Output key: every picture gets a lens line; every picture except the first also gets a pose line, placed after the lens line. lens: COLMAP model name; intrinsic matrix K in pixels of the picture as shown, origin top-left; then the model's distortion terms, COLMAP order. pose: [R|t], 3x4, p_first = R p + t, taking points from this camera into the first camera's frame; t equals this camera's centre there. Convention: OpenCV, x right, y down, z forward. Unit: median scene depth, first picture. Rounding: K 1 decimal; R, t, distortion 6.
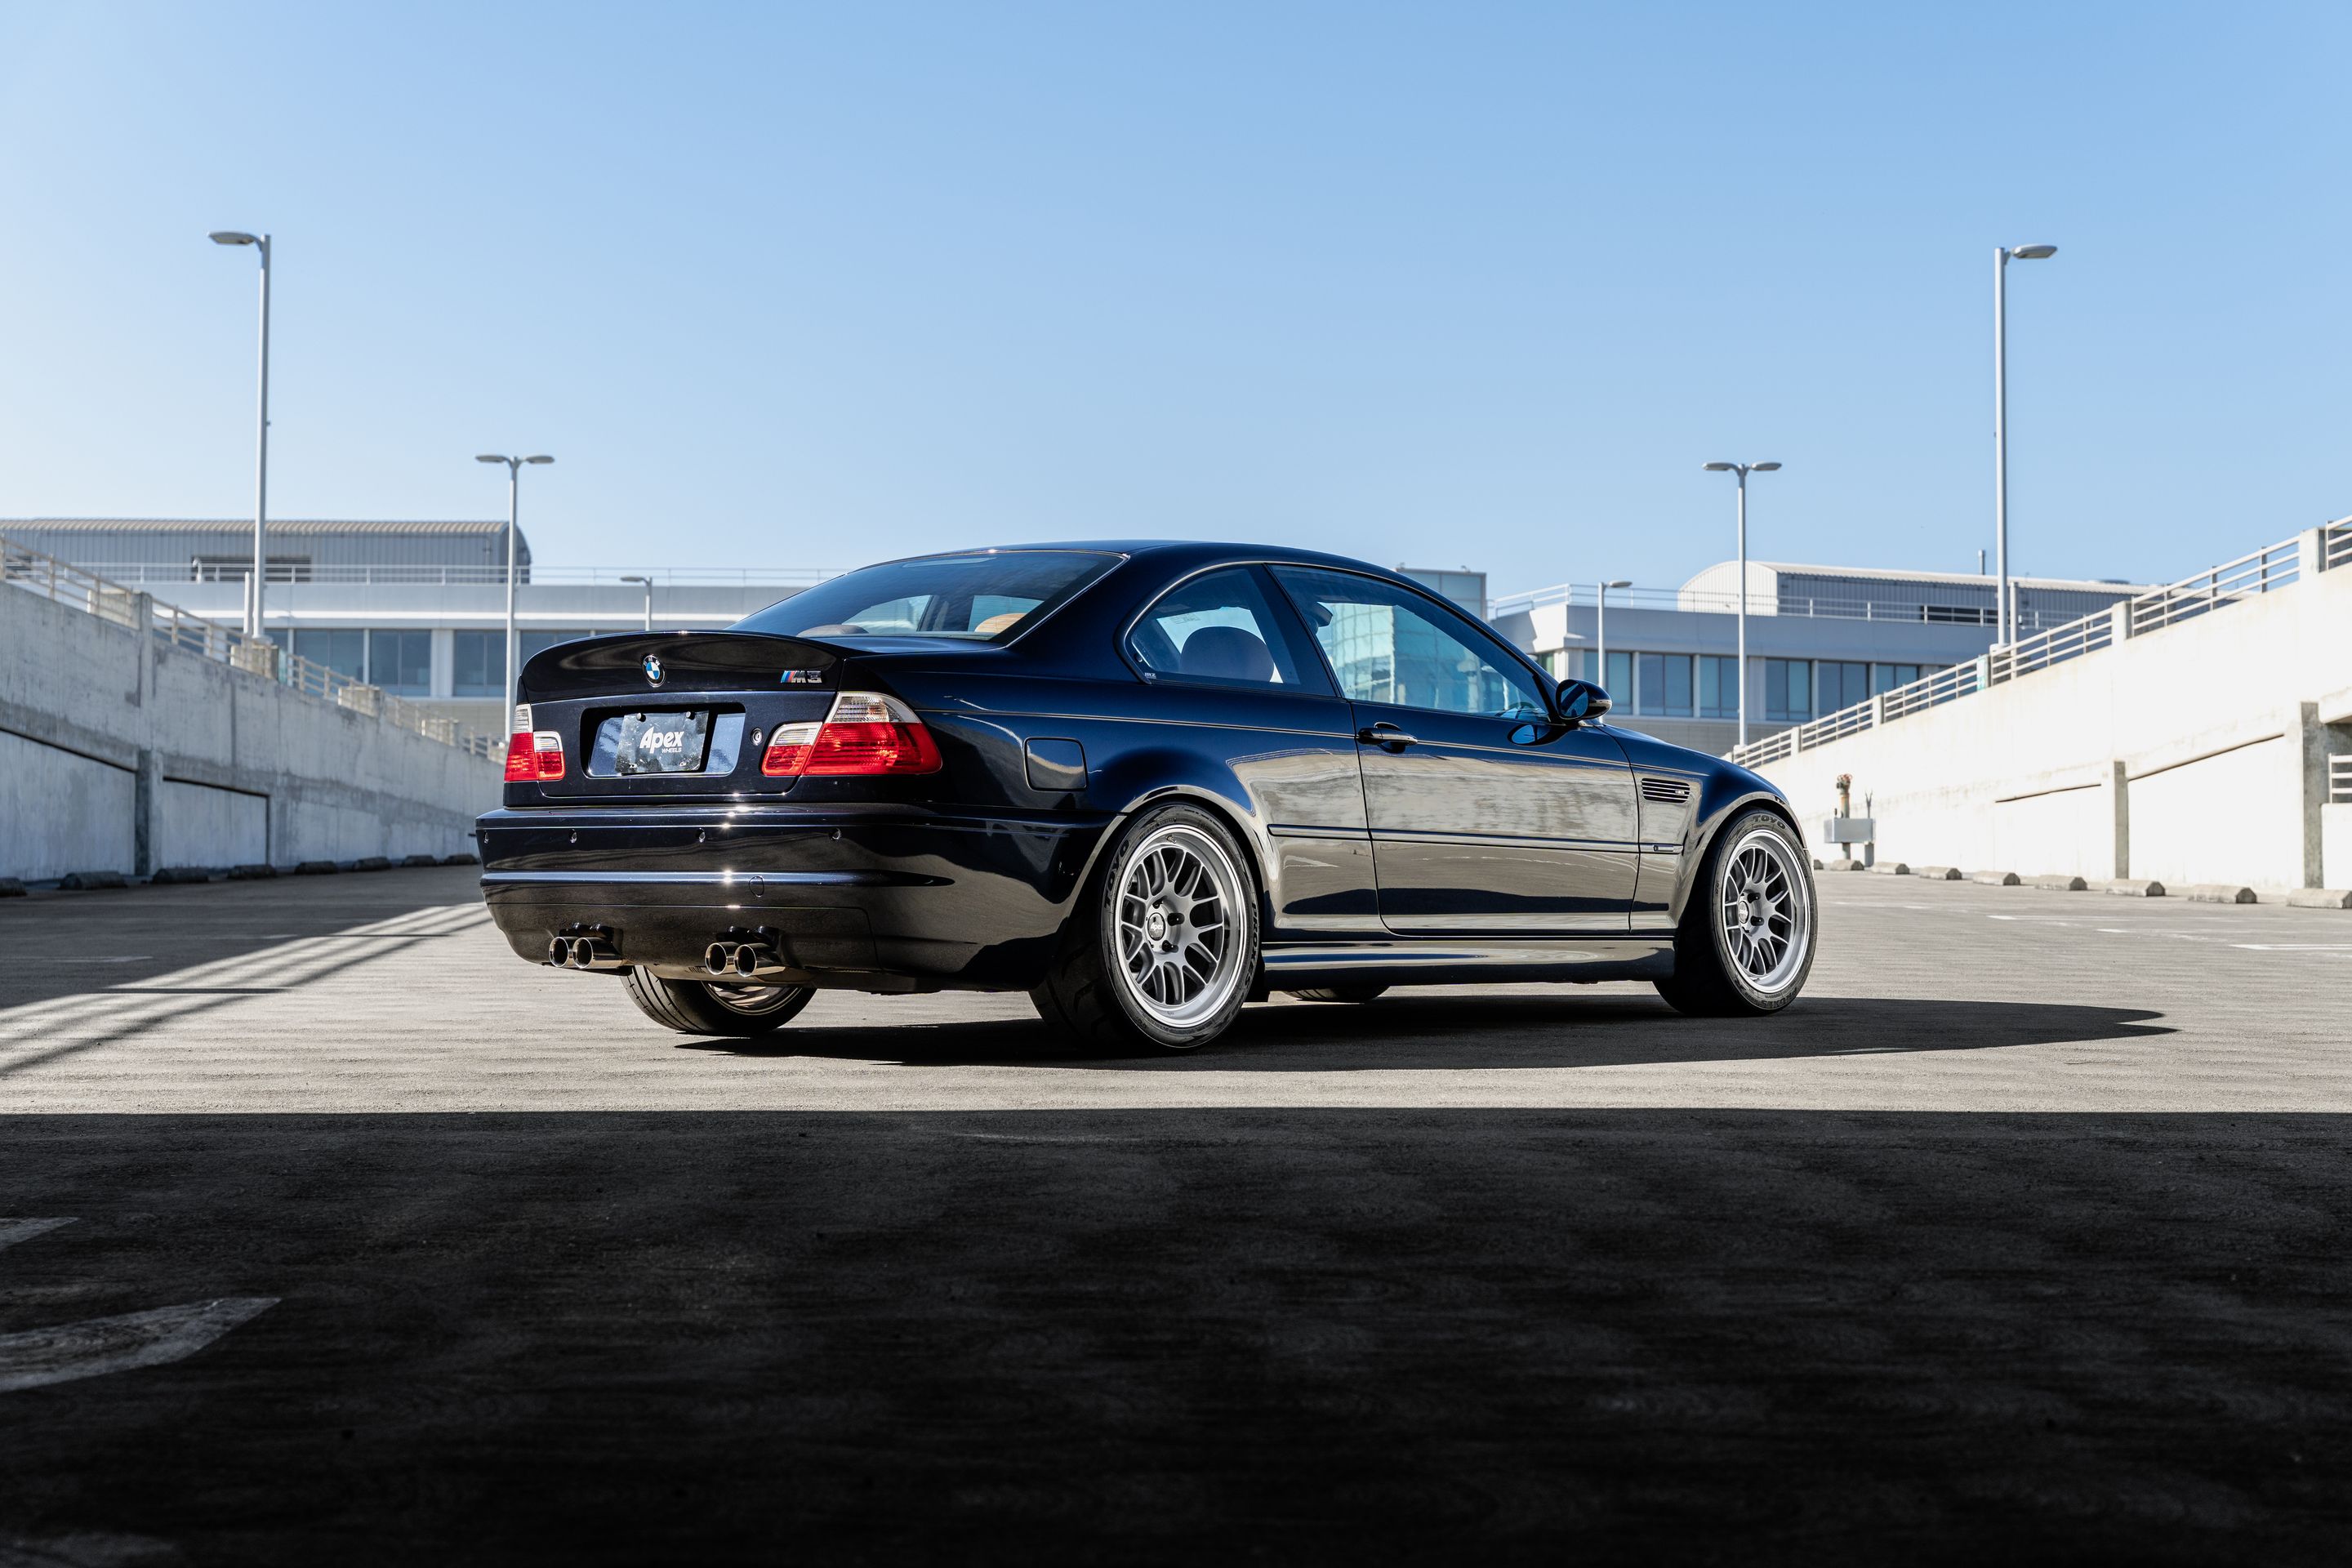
lens RADIAL K [[3760.3, 0, 1218.4], [0, 3760.3, 787.2], [0, 0, 1]] dist [0.029523, -0.004385]
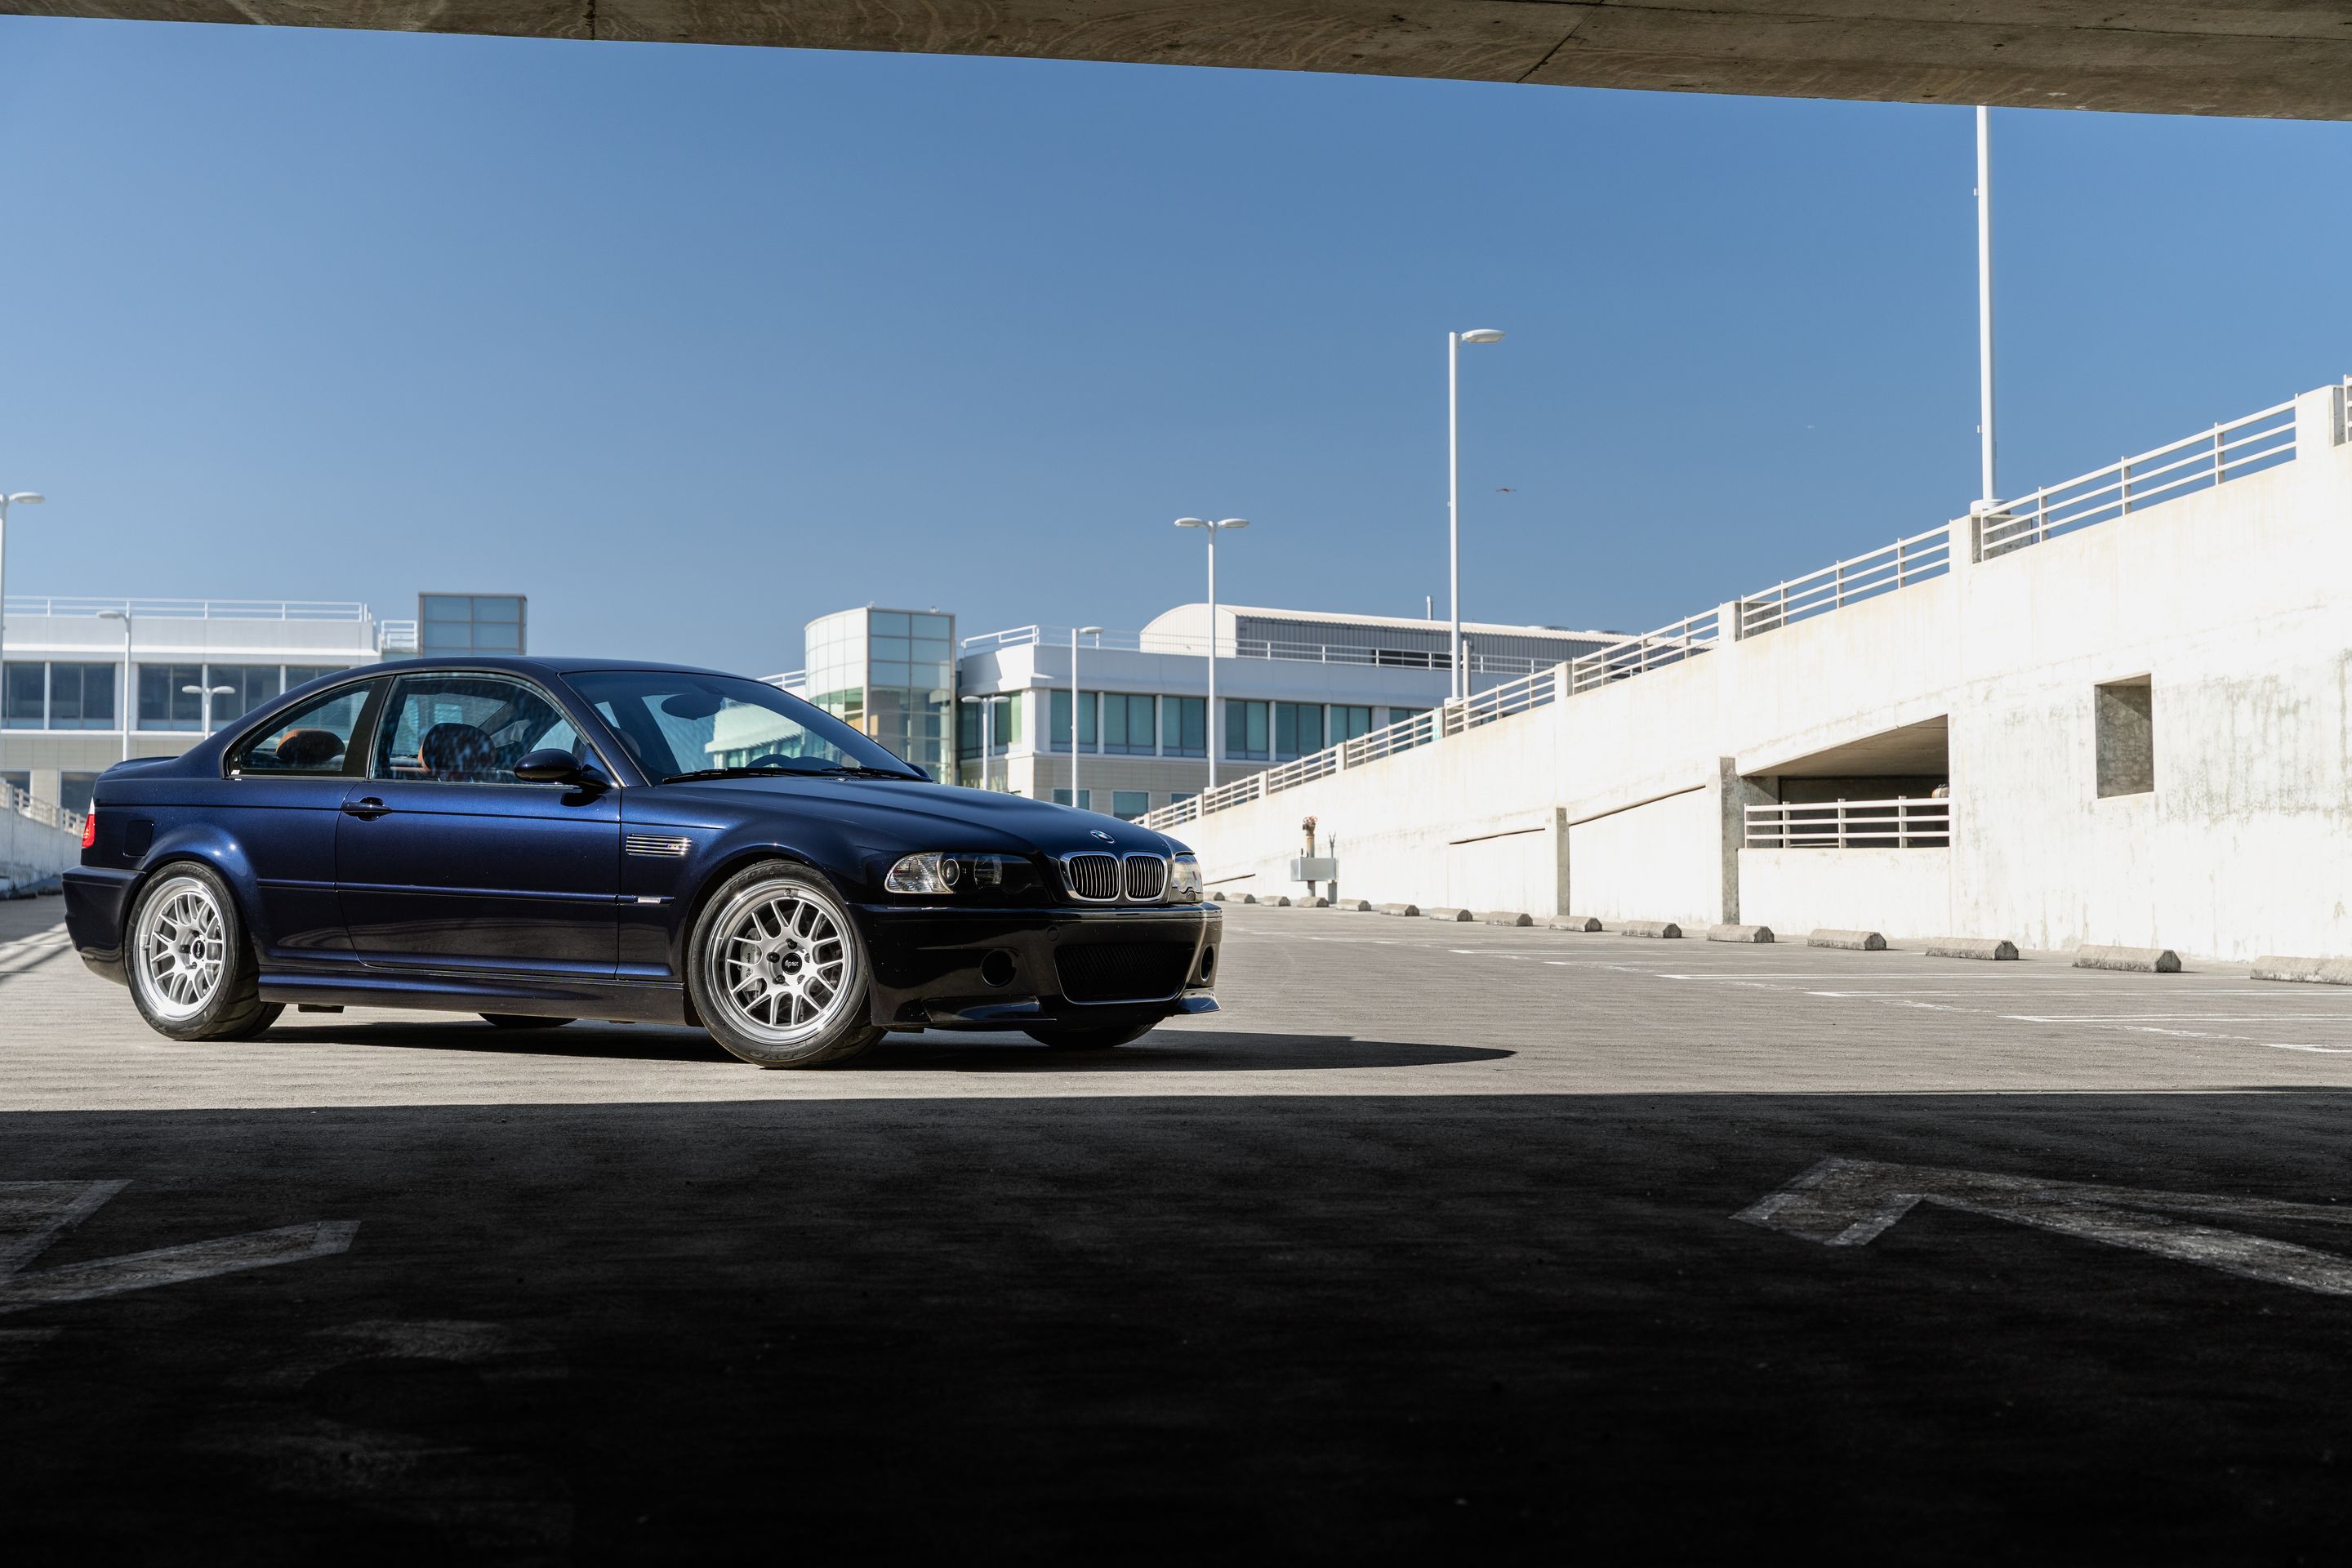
lens RADIAL K [[3930.6, 0, 1249.4], [0, 3930.6, 769.9], [0, 0, 1]] dist [0.027139, -0.000100]
pose [[0.987643, 0.004695, 0.156647, -0.032588], [-0.002976, 0.999933, -0.011207, -0.005333], [-0.156689, 0.010602, 0.987591, -0.127028]]
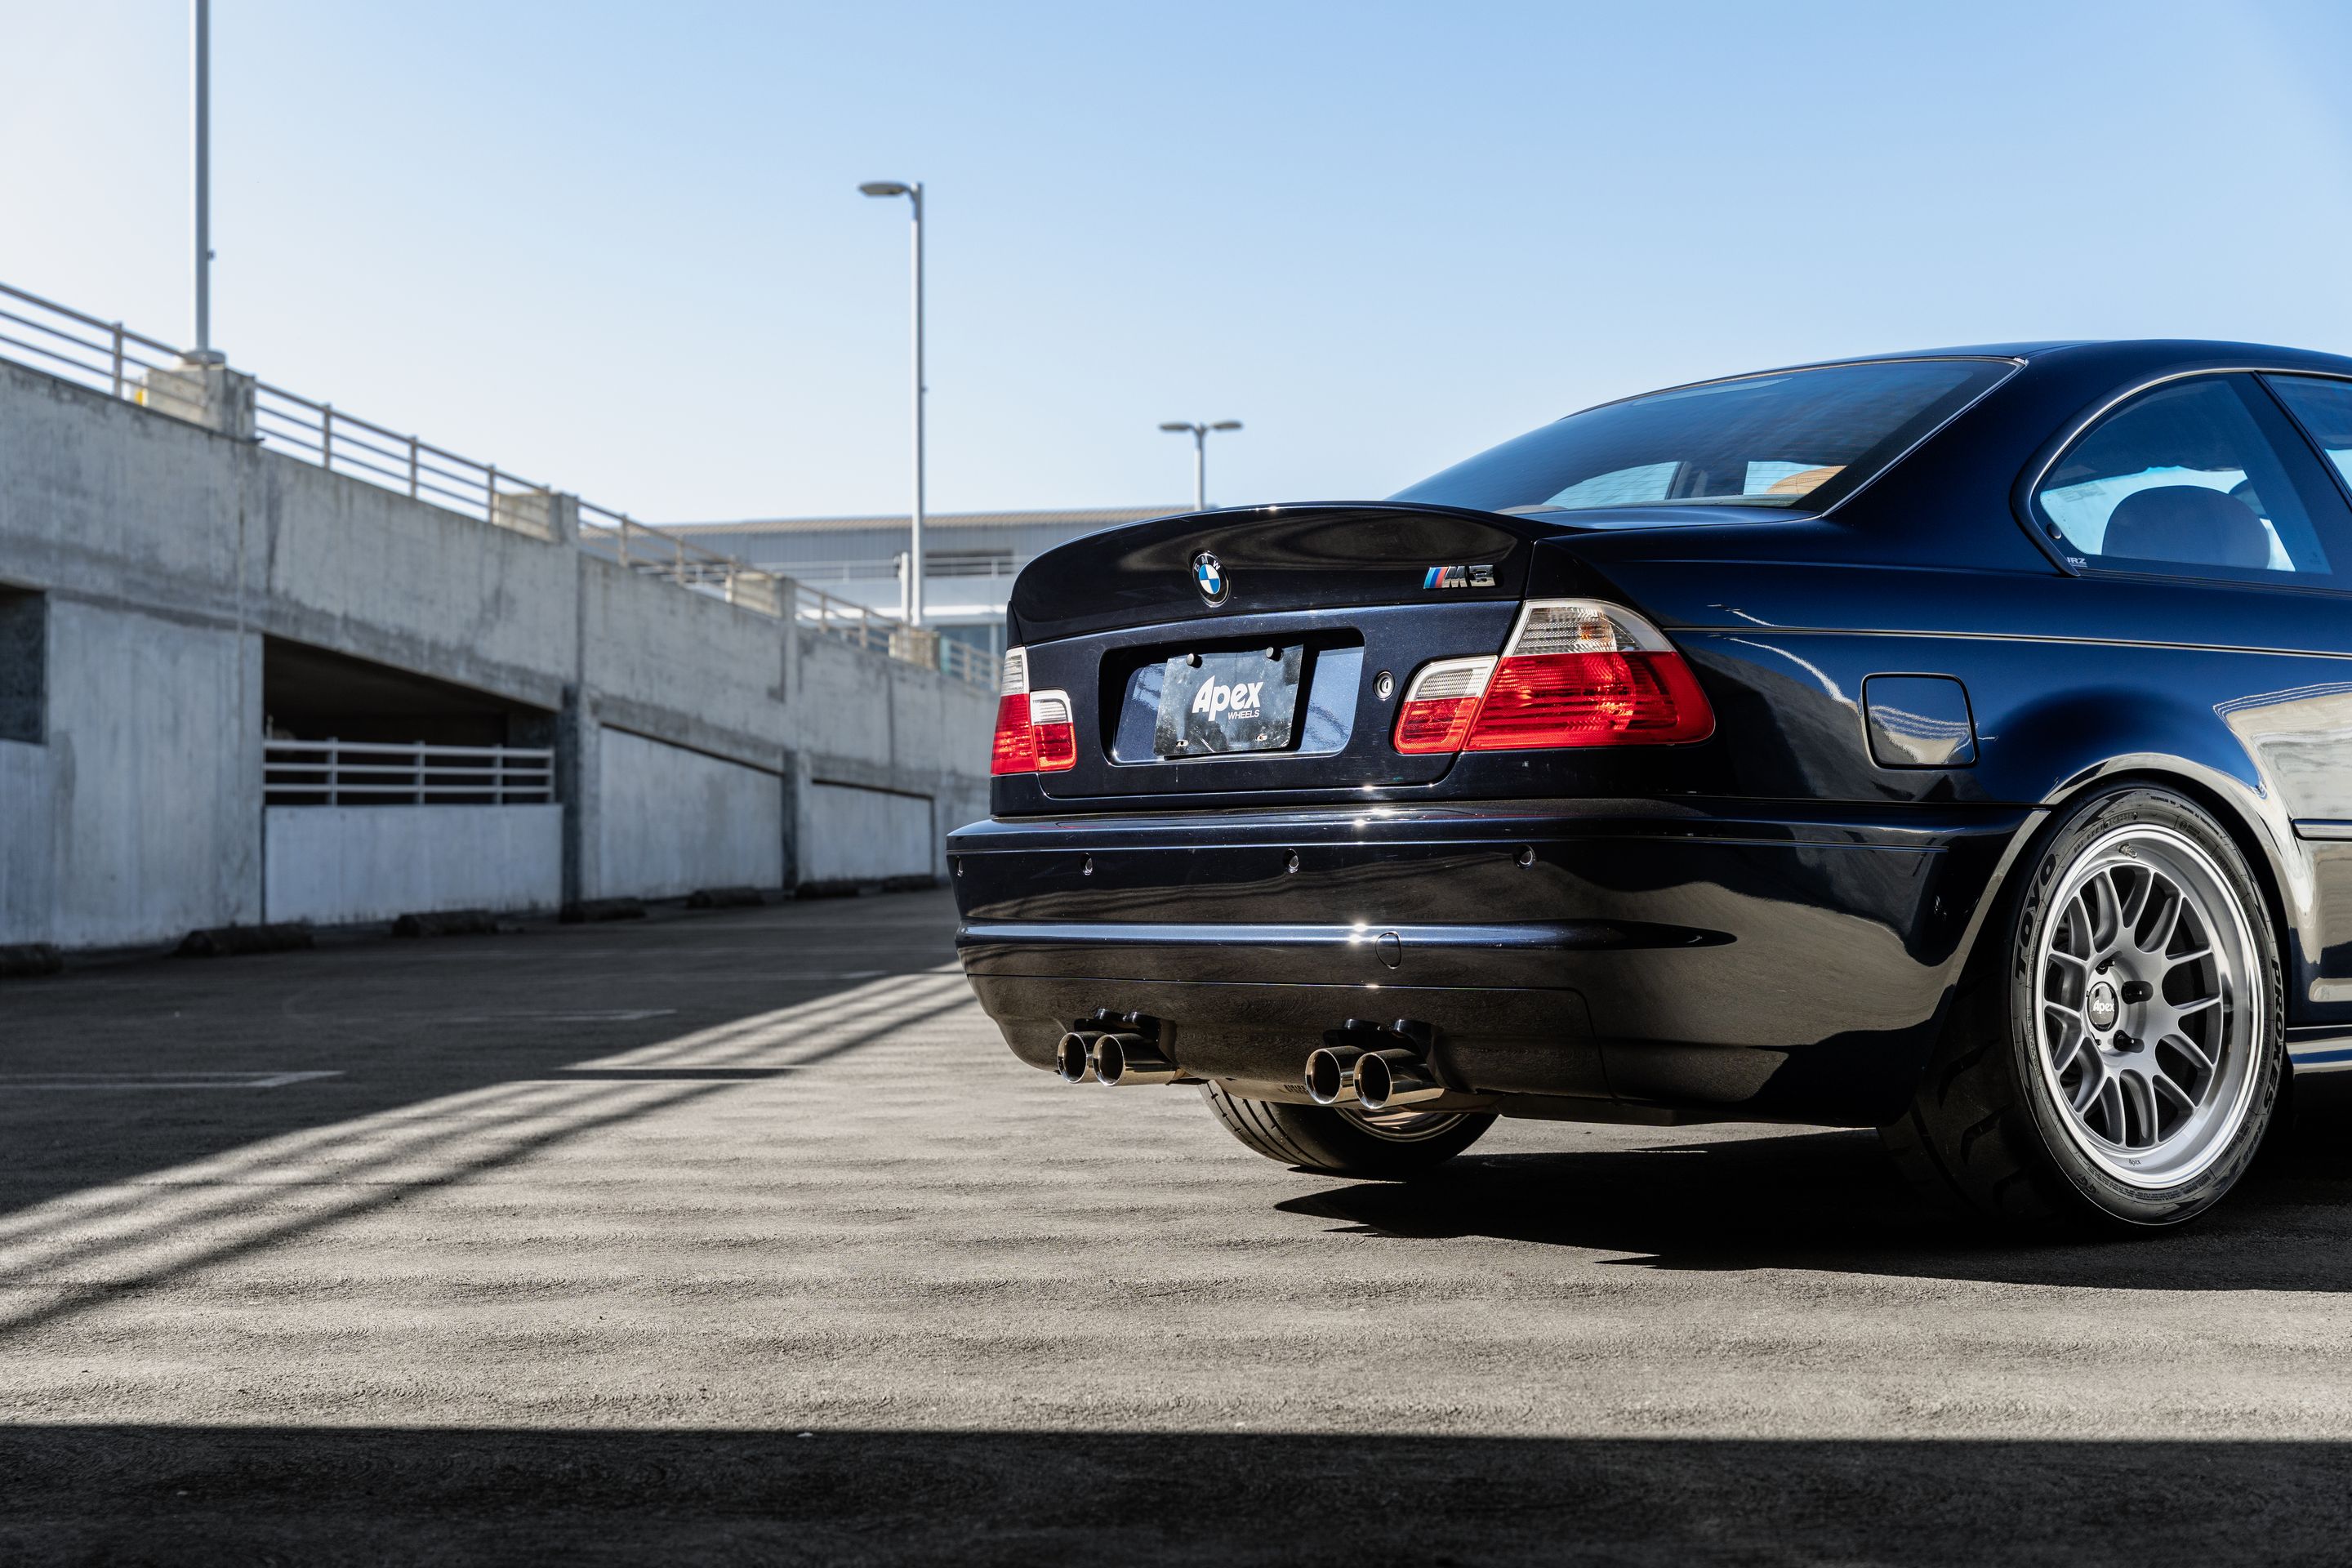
lens RADIAL K [[3615.9, 0, 1176.0], [0, 3615.9, 784.0], [0, 0, 1]] dist [0.012799, 0.077853]
pose [[0.978195, -0.022459, -0.206470, -0.016546], [0.022979, 0.999736, 0.000125, 0.000253], [0.206413, -0.004866, 0.978453, 0.185182]]
